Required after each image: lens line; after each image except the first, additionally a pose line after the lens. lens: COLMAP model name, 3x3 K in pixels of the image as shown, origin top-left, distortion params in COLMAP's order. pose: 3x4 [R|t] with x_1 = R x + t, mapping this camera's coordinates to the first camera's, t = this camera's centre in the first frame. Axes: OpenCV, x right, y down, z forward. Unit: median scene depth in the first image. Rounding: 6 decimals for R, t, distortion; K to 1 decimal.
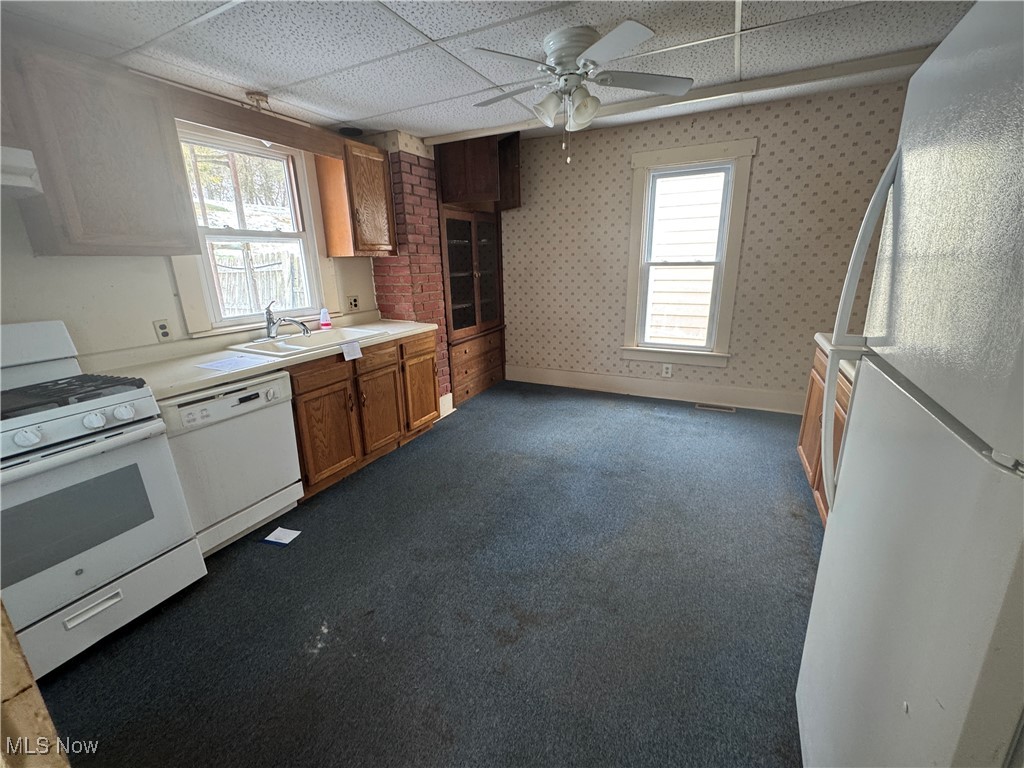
lens RADIAL K [[427.8, 0, 511.5], [0, 427.8, 384.6], [0, 0, 1]] dist [-0.003883, 0.000246]
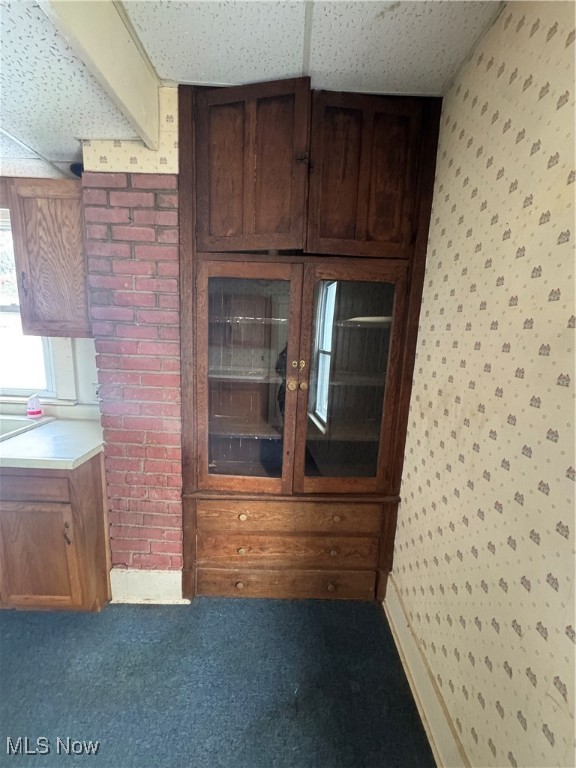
lens RADIAL K [[305.9, 0, 286.4], [0, 305.9, 383.8], [0, 0, 1]] dist [-0.003016, 0.000094]
pose [[0.449626, 0.189626, -0.872856, 0.285167], [-0.295638, 0.953721, 0.054904, -0.350311], [0.842873, 0.233364, 0.484879, 1.044571]]
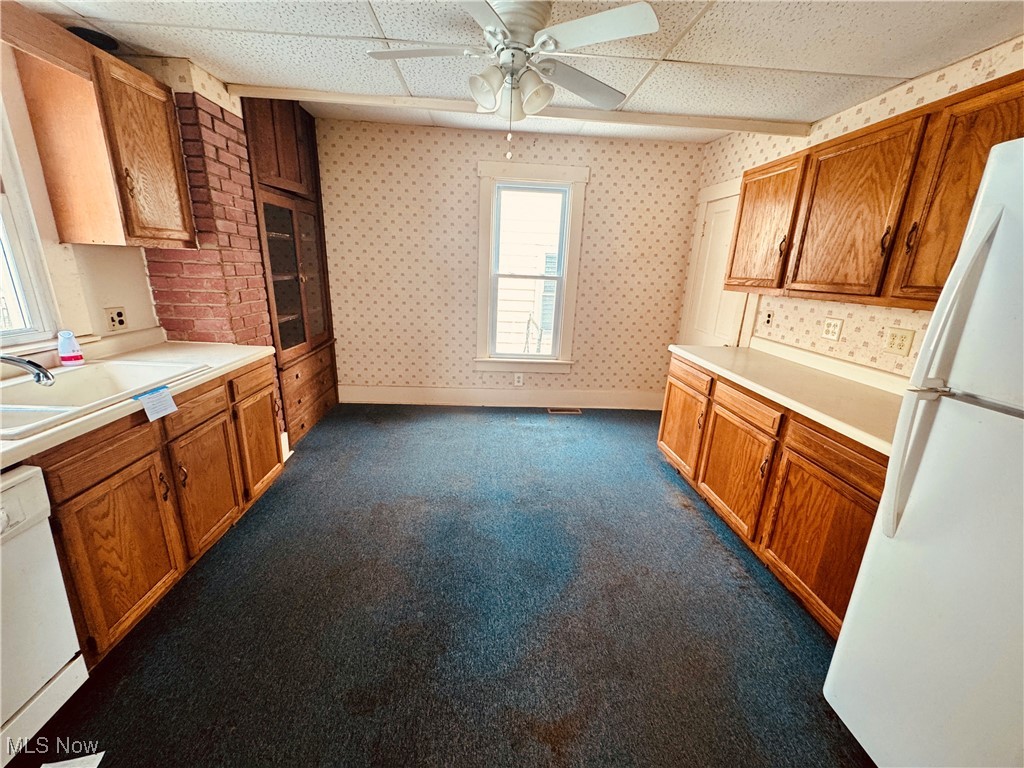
lens RADIAL K [[407.9, 0, 512.5], [0, 407.9, 384.7], [0, 0, 1]] dist [-0.003016, 0.000094]
pose [[0.861048, -0.087478, 0.500943, -0.181747], [0.083552, 0.996042, 0.030322, -0.064921], [-0.501613, 0.015746, 0.864949, 0.195917]]
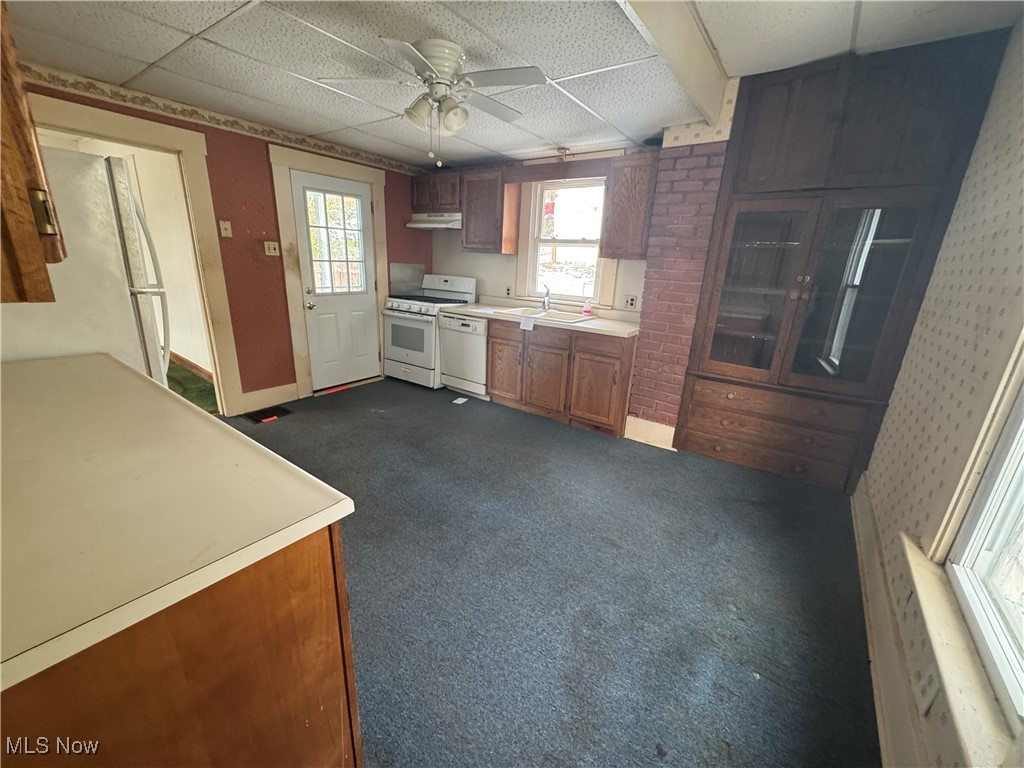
lens RADIAL K [[407.9, 0, 511.4], [0, 407.9, 384.5], [0, 0, 1]] dist [-0.003016, 0.000094]
pose [[-0.161066, 0.300776, -0.939996, 0.755870], [-0.315892, 0.886616, 0.337823, -0.268563], [0.935024, 0.351349, -0.047791, 0.866938]]
